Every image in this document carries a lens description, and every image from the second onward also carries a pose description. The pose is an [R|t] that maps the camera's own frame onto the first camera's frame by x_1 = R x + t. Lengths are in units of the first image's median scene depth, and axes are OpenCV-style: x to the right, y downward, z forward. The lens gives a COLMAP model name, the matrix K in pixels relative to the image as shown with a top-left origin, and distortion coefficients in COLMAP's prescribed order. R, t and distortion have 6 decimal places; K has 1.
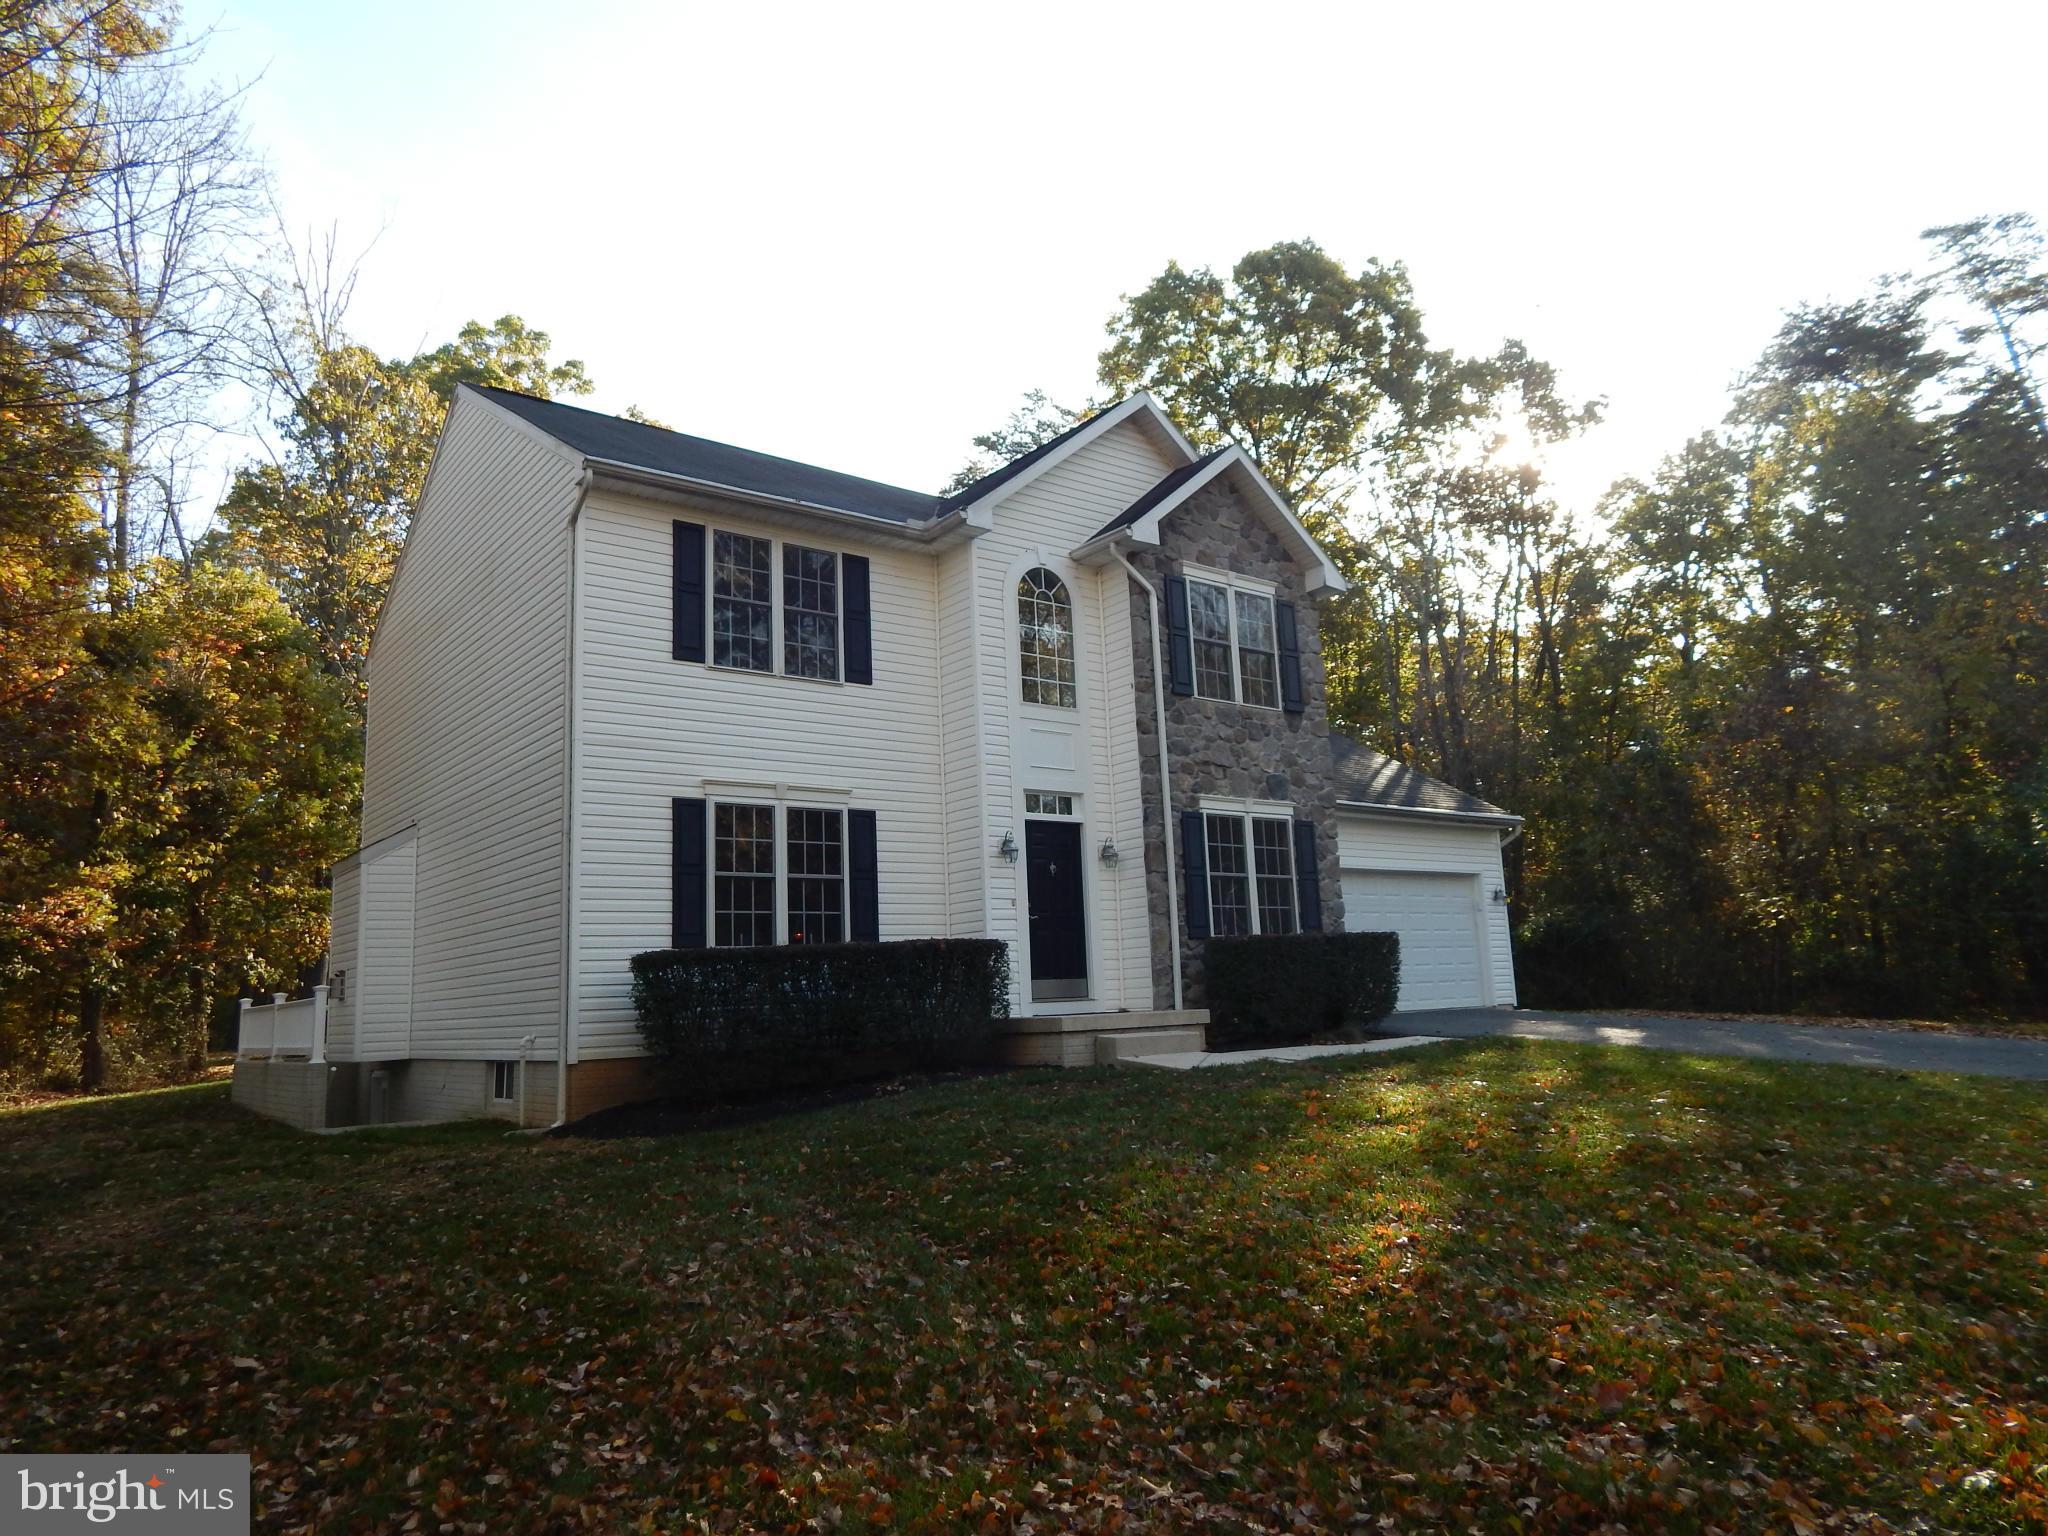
lens RADIAL K [[1344.6, 0, 1024.0], [0, 1344.6, 768.0], [0, 0, 1]] dist [-0.006590, -0.005943]
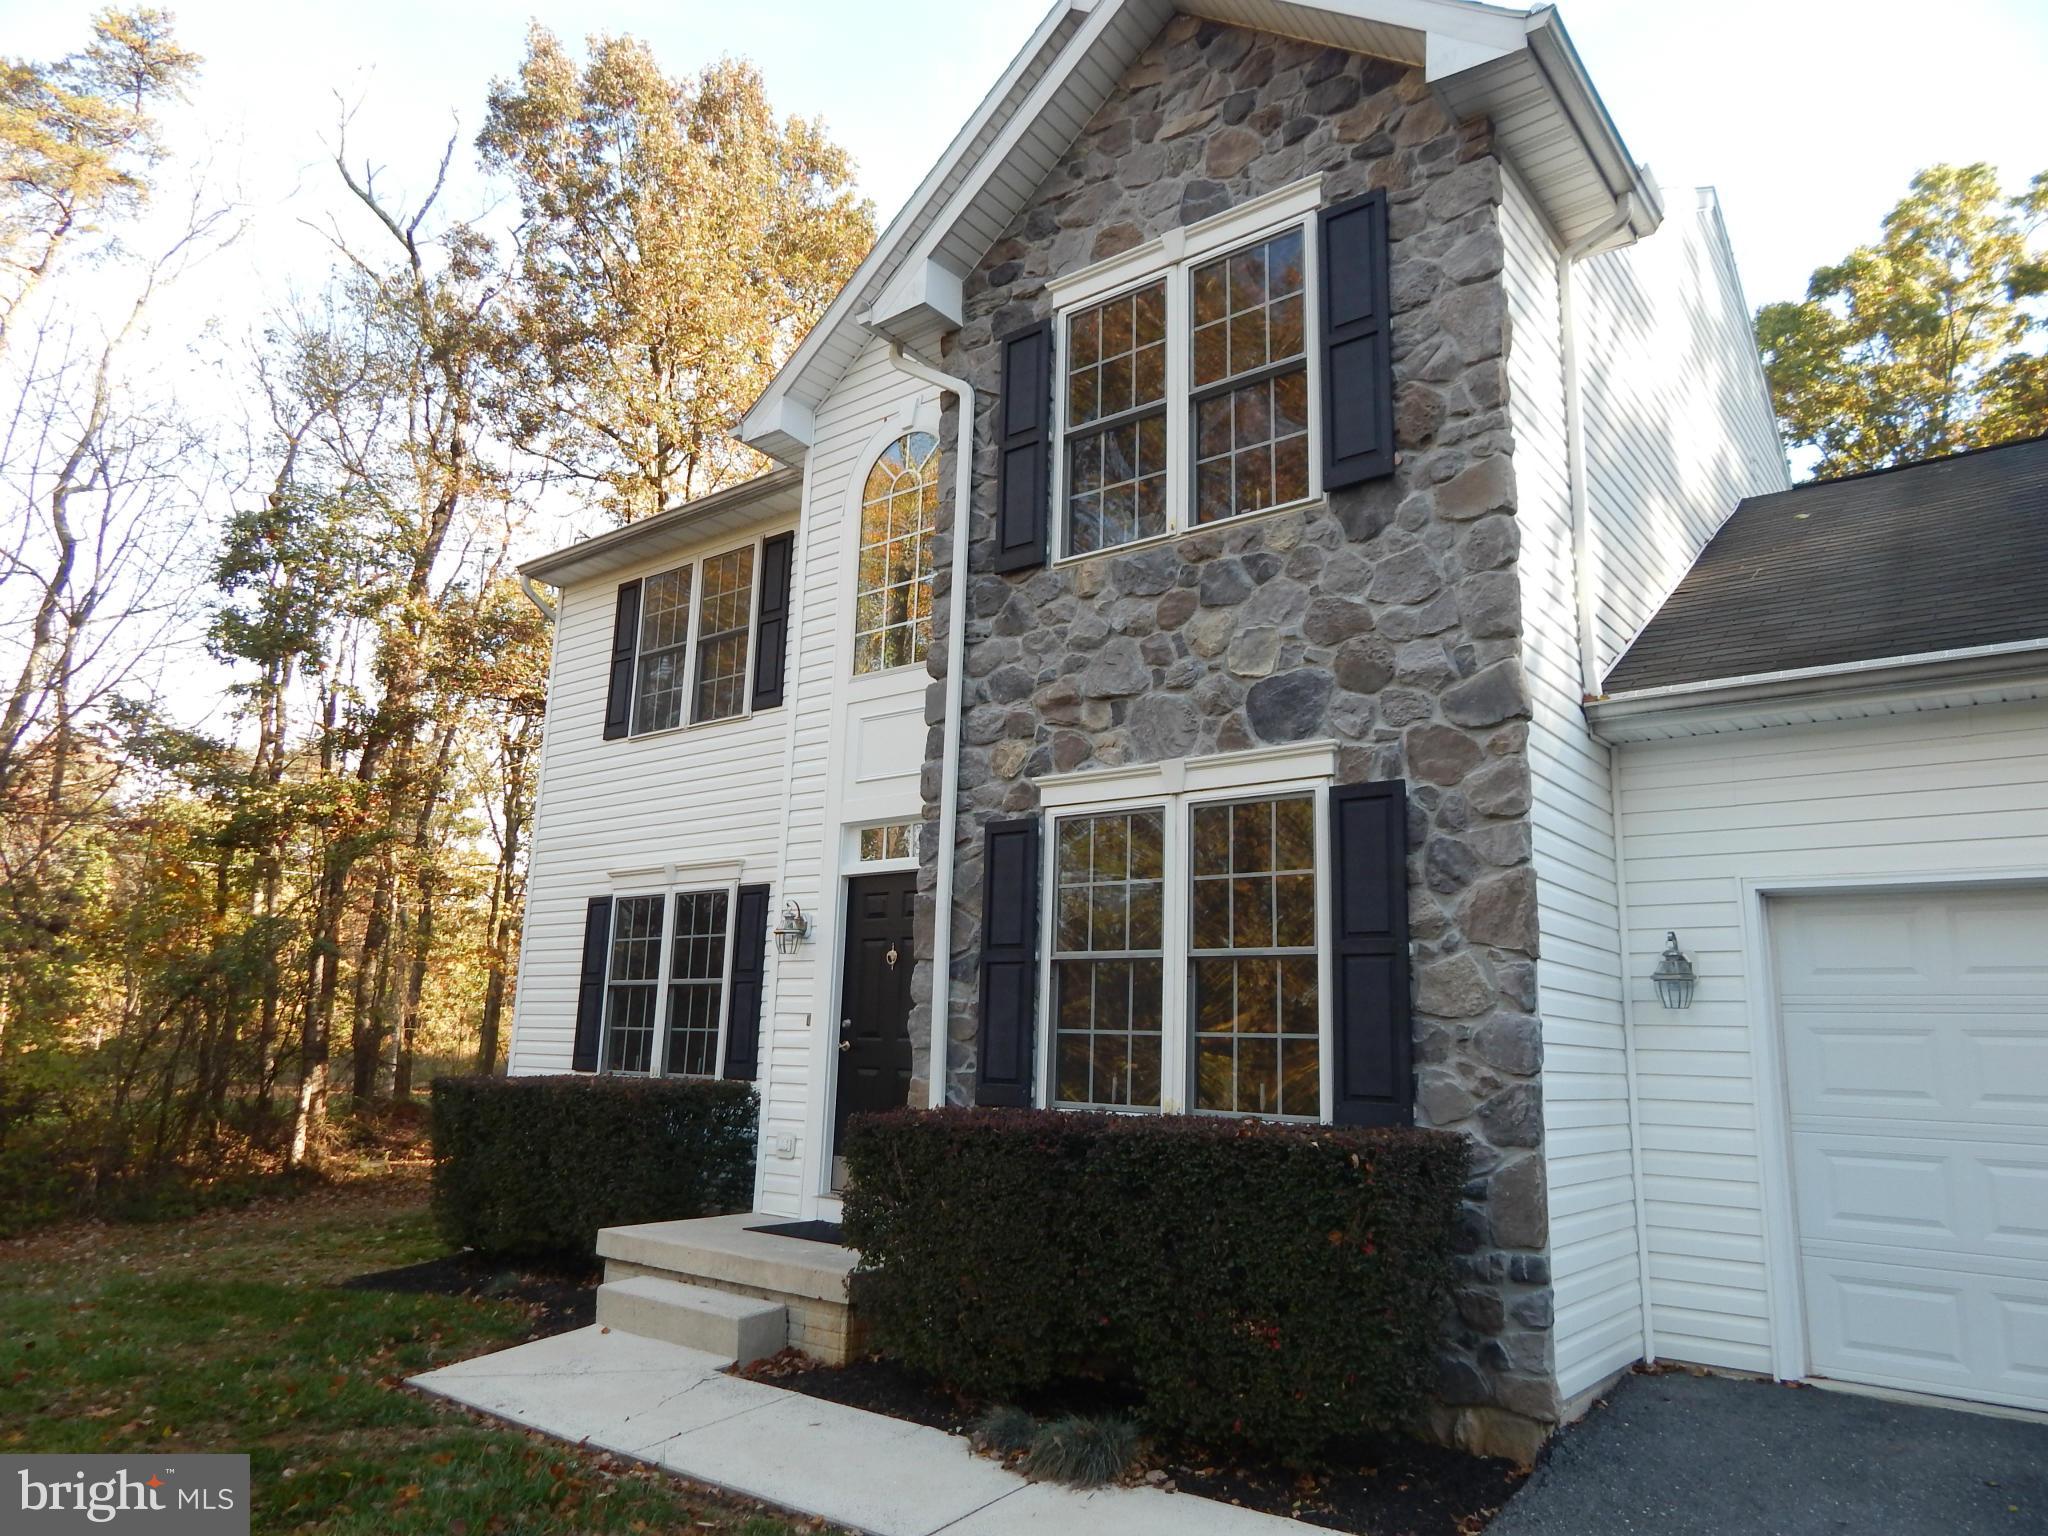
lens RADIAL K [[1344.6, 0, 1024.0], [0, 1344.6, 768.0], [0, 0, 1]] dist [-0.006590, -0.005943]
pose [[0.230095, -0.150485, -0.961463, 0.589709], [0.133557, 0.983507, -0.121973, 0.074161], [0.963960, -0.100345, 0.246398, 0.936179]]
